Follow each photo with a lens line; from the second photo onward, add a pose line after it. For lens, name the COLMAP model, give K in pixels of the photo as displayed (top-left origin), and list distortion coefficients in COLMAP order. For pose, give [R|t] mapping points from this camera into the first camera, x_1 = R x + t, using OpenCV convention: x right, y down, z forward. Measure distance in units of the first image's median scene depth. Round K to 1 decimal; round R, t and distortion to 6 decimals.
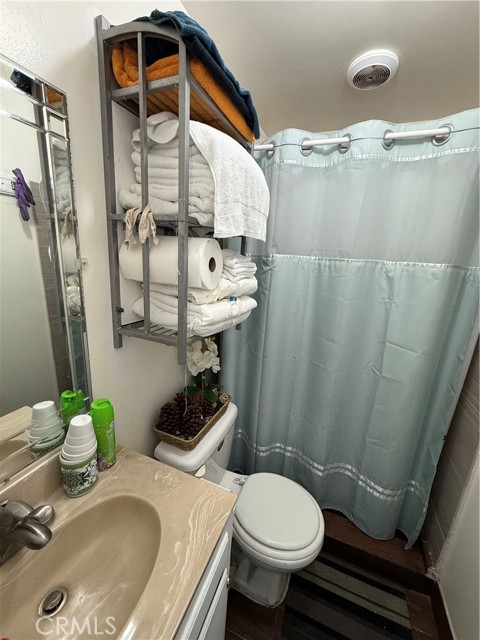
lens RADIAL K [[254.8, 0, 240.6], [0, 254.8, 318.3], [0, 0, 1]] dist [0.000191, 0.000014]
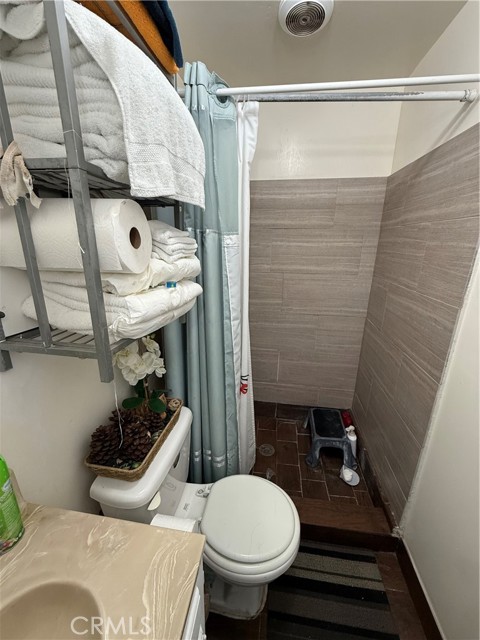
lens RADIAL K [[254.8, 0, 240.9], [0, 254.8, 318.4], [0, 0, 1]] dist [0.000191, 0.000014]
pose [[0.970366, -0.109296, 0.215511, -0.002217], [0.098412, 0.993297, 0.060639, -0.001512], [-0.220694, -0.037633, 0.974617, 0.203186]]
